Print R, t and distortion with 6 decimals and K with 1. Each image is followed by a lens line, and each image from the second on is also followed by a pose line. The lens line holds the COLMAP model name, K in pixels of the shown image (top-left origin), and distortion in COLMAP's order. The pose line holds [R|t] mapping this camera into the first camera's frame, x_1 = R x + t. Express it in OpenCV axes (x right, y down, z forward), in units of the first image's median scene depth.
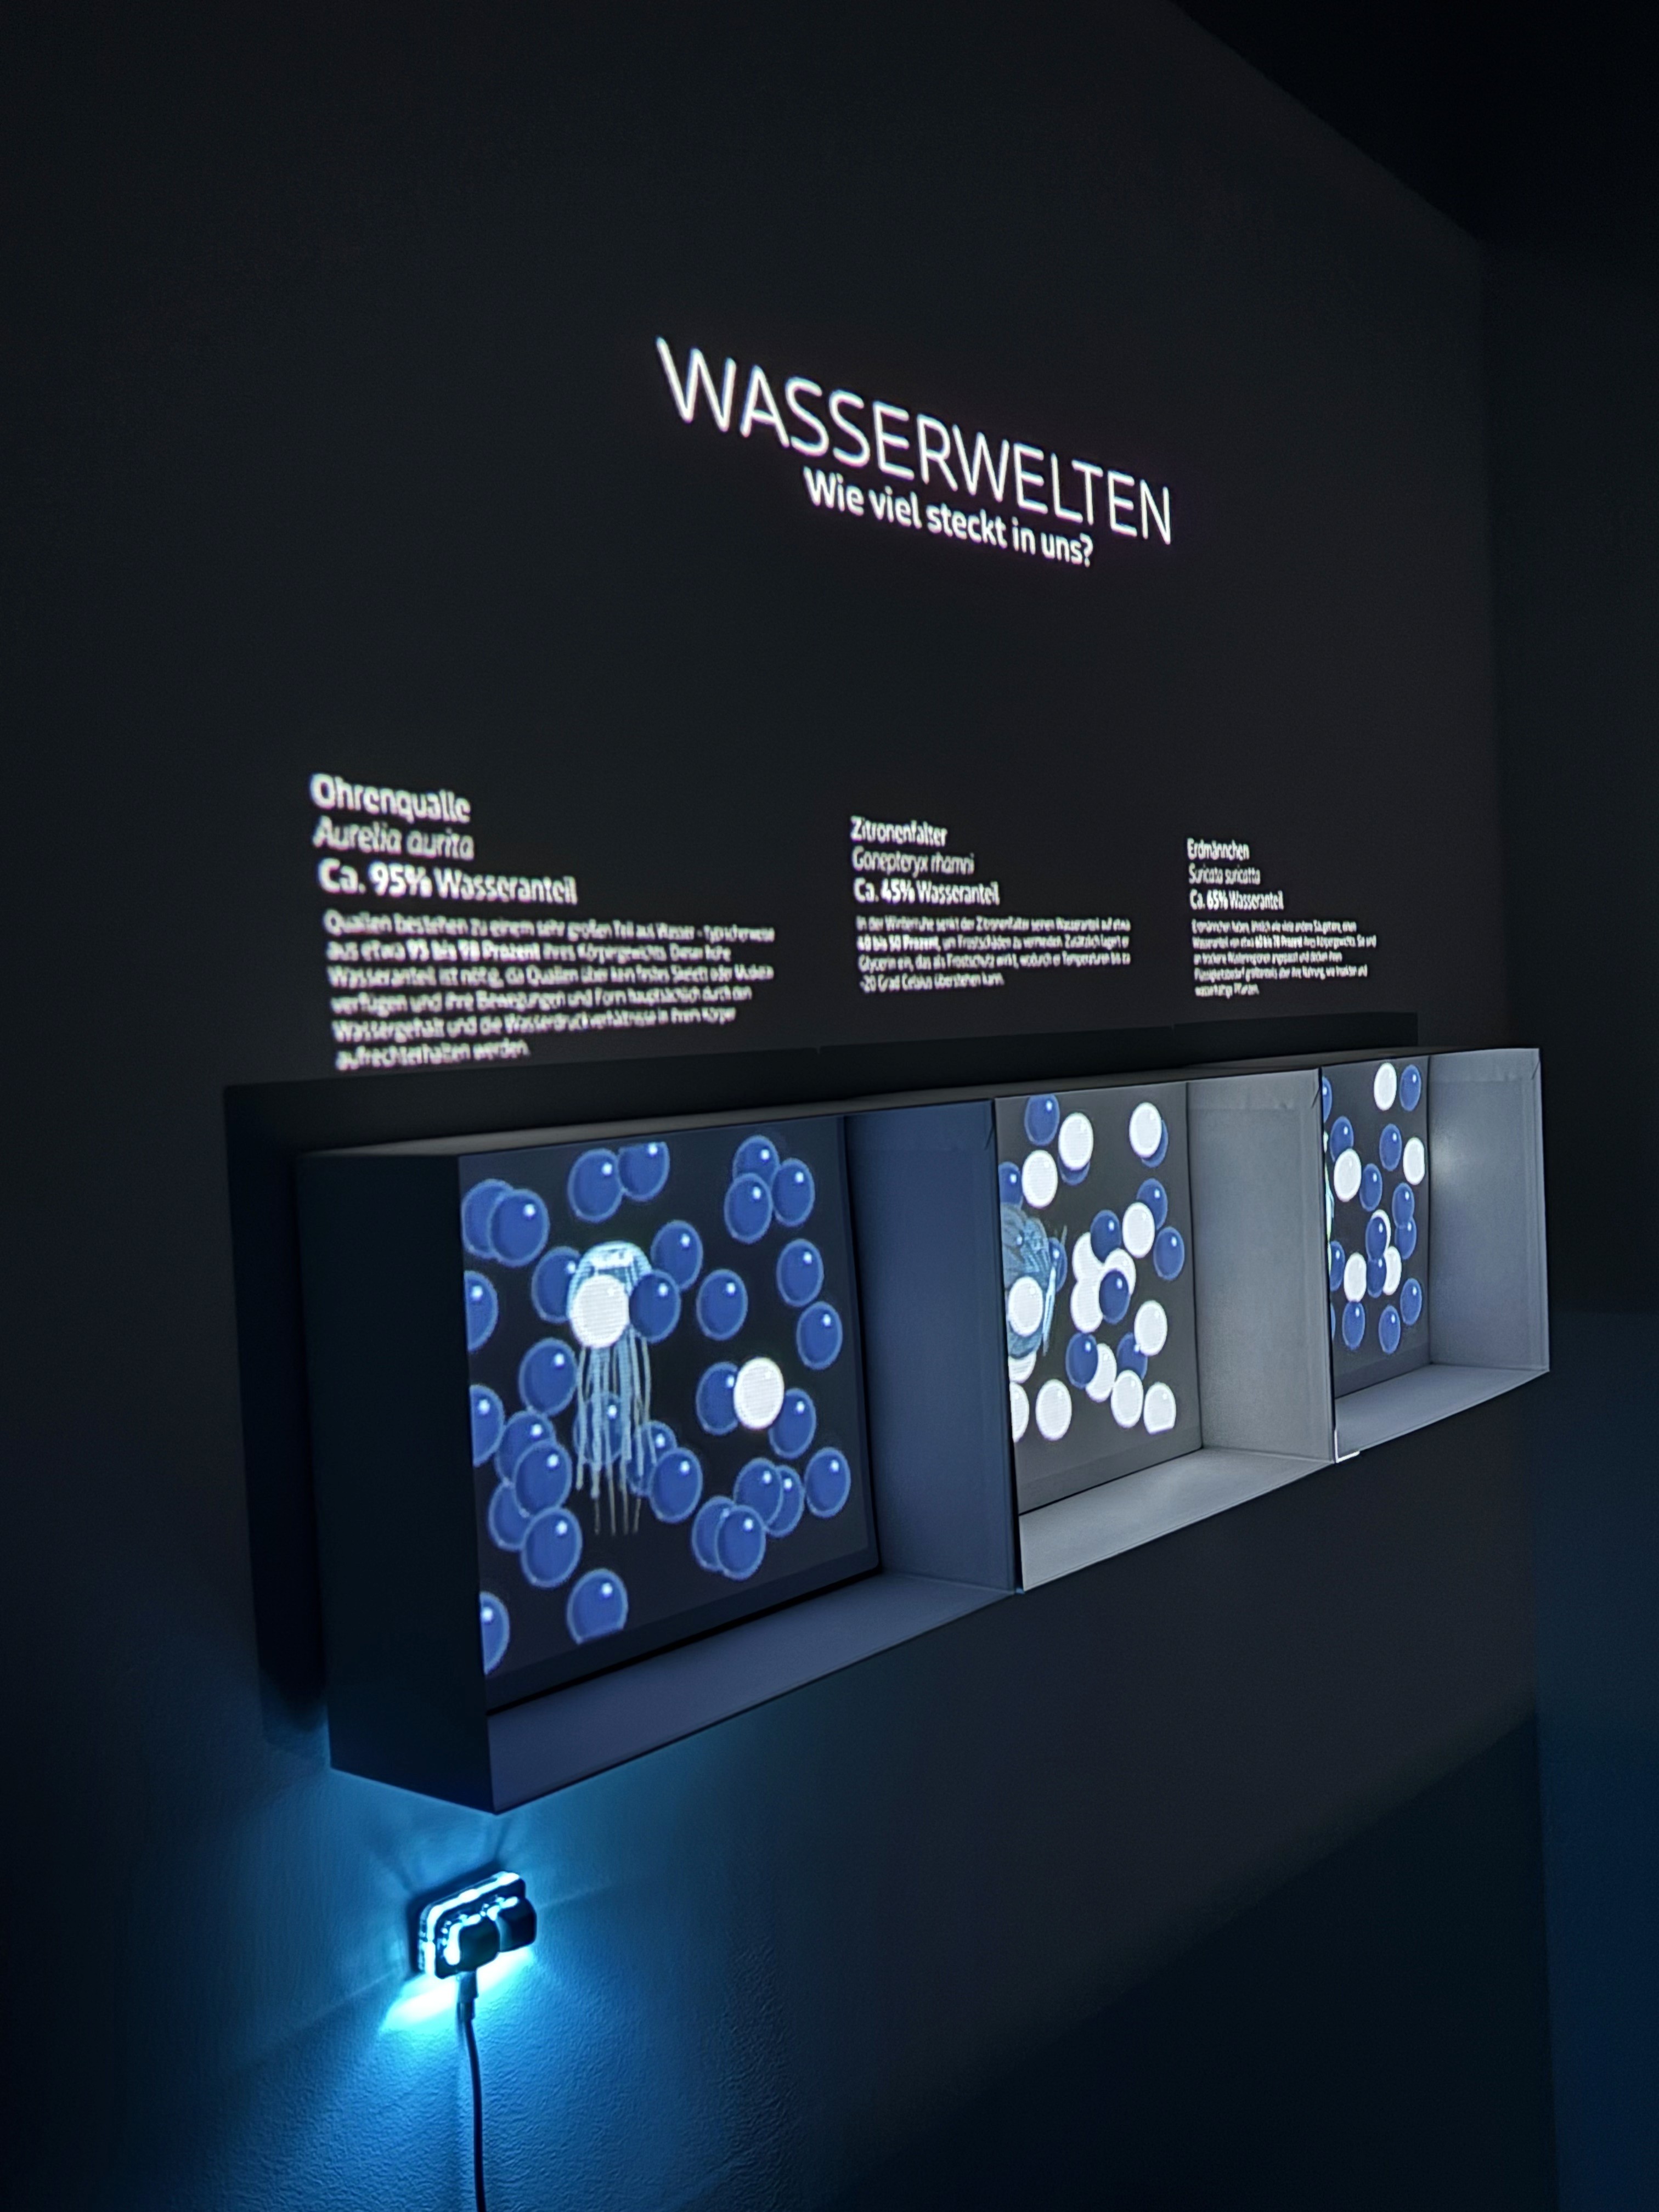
lens RADIAL K [[2134.6, 0, 829.9], [0, 2134.6, 1102.3], [0, 0, 1]] dist [-0.011925, 0.000000]
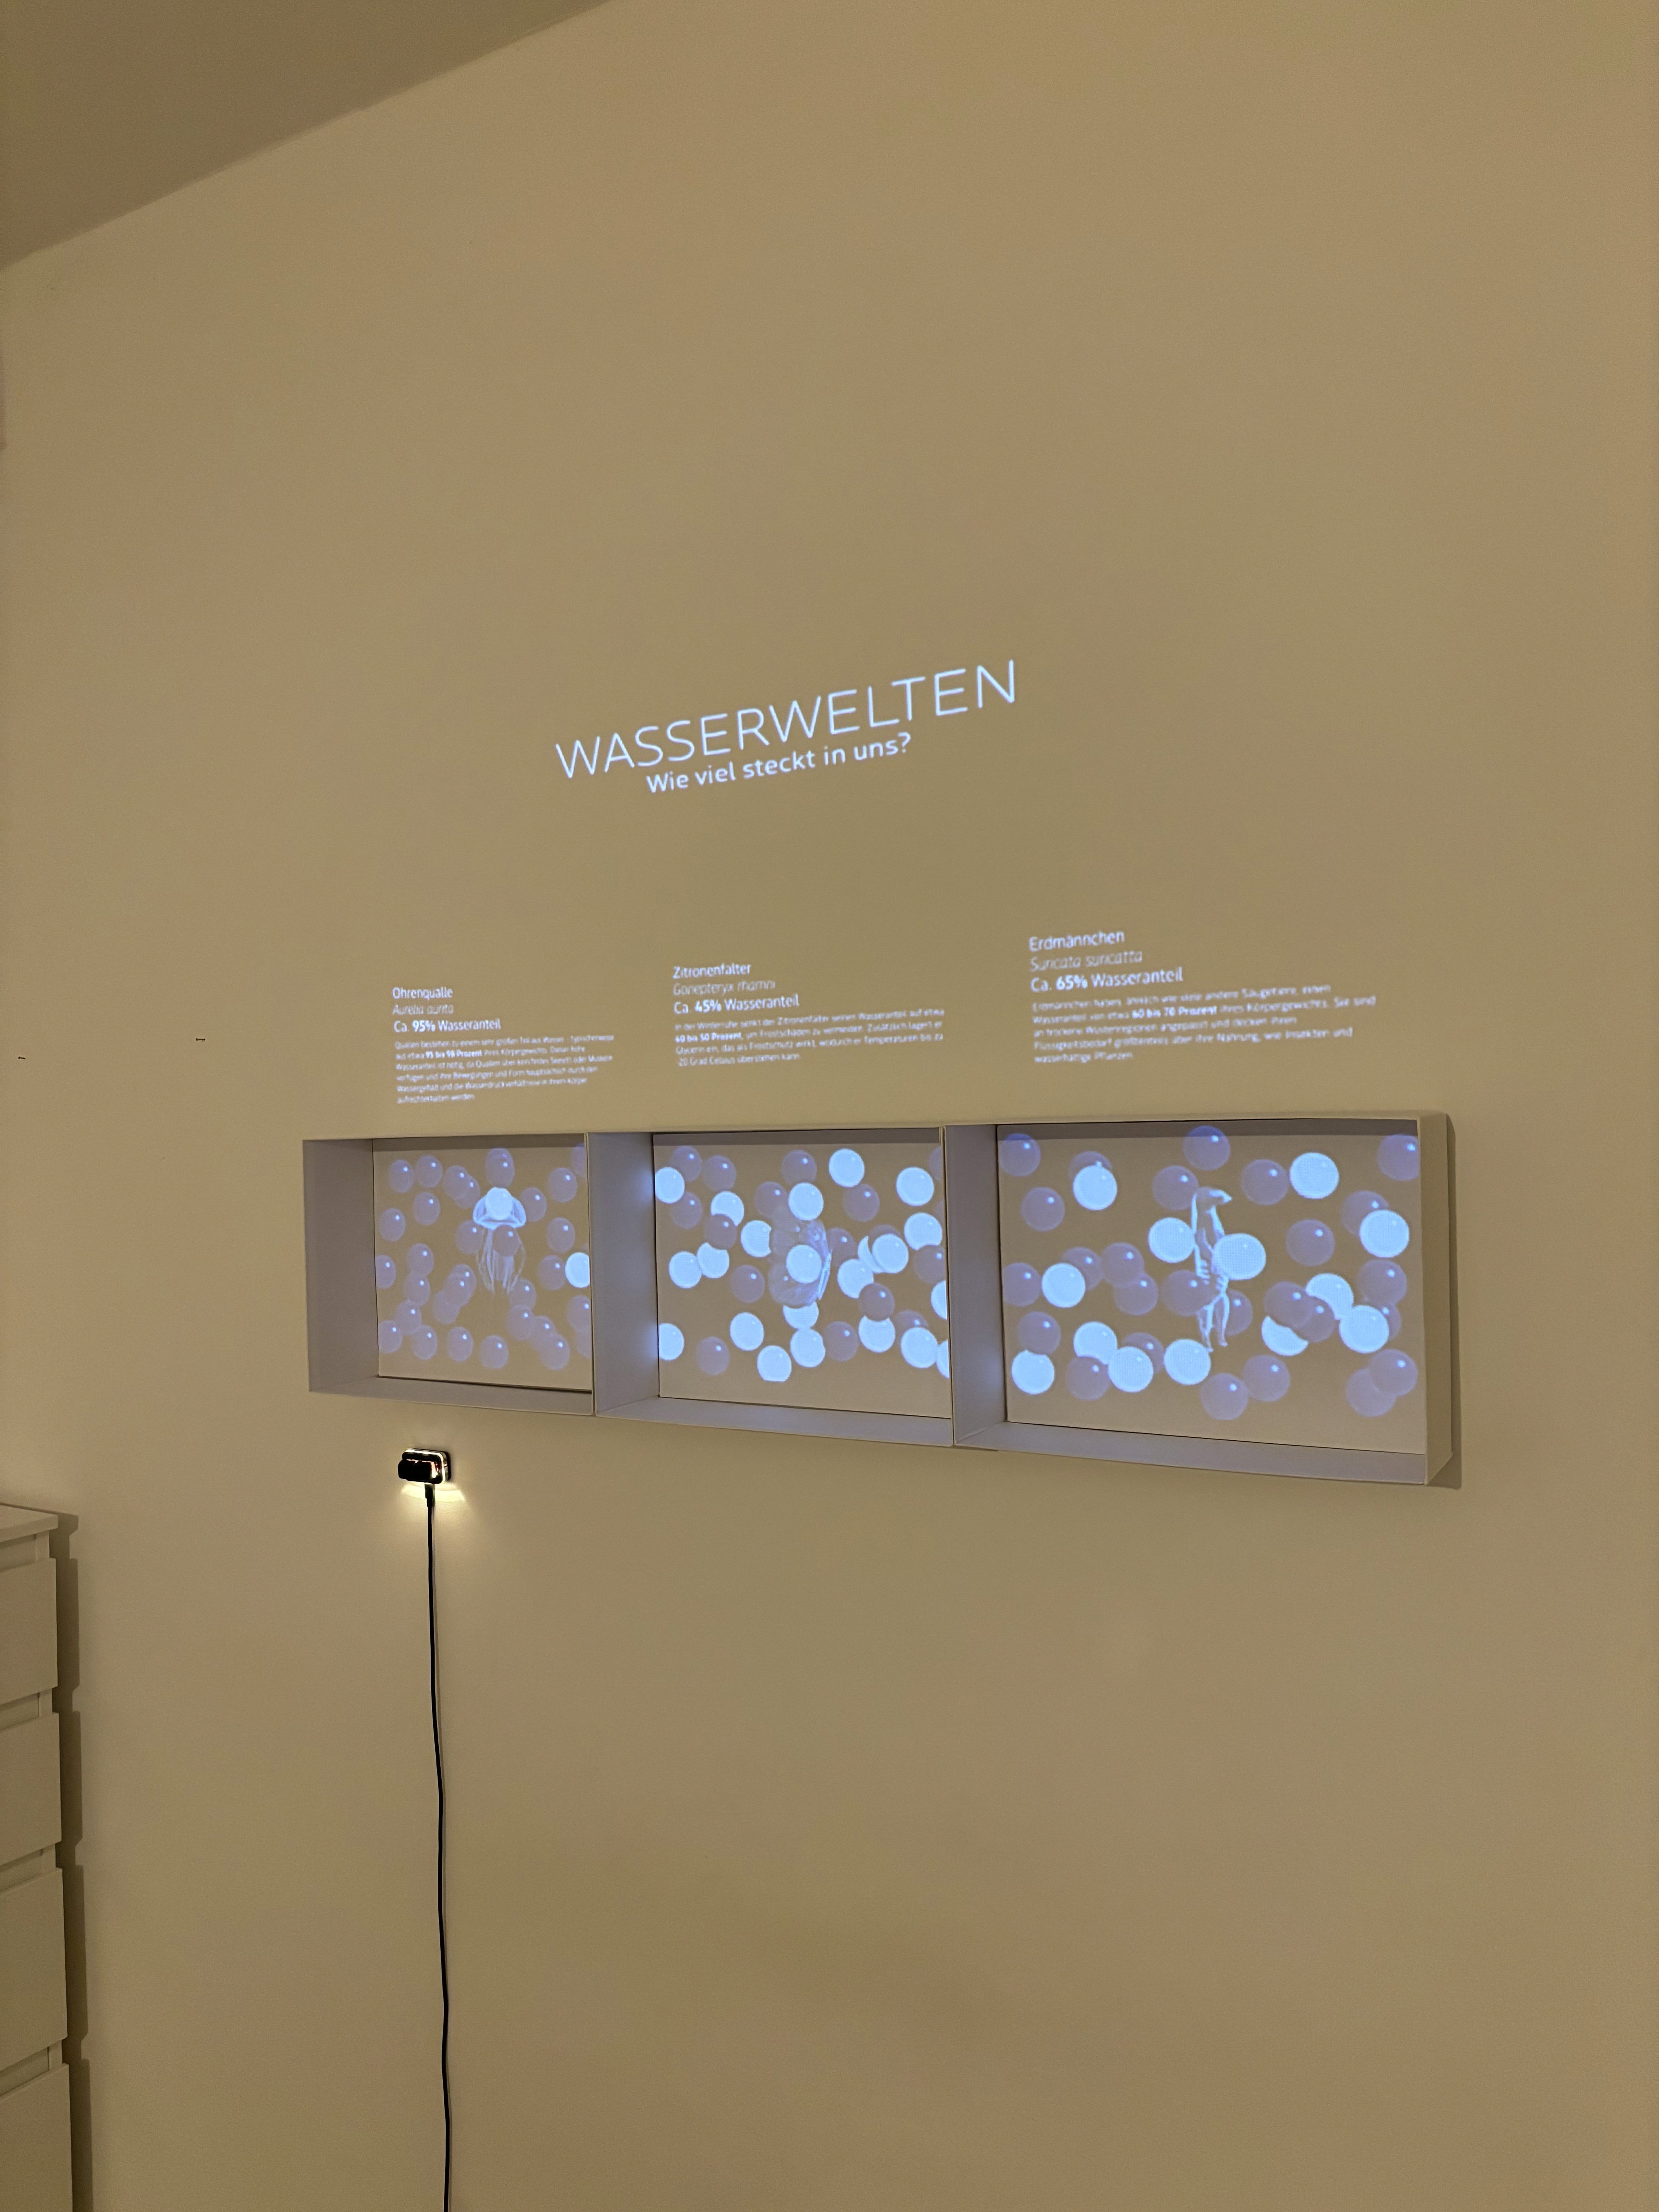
lens RADIAL K [[1671.7, 0, 830.2], [0, 1671.7, 1108.8], [0, 0, 1]] dist [0.011505, 0.001294]
pose [[0.164759, 0.036842, -0.985645, 1.319237], [-0.021793, 0.999194, 0.033706, -0.063998], [0.986093, 0.015926, 0.165430, 0.864643]]
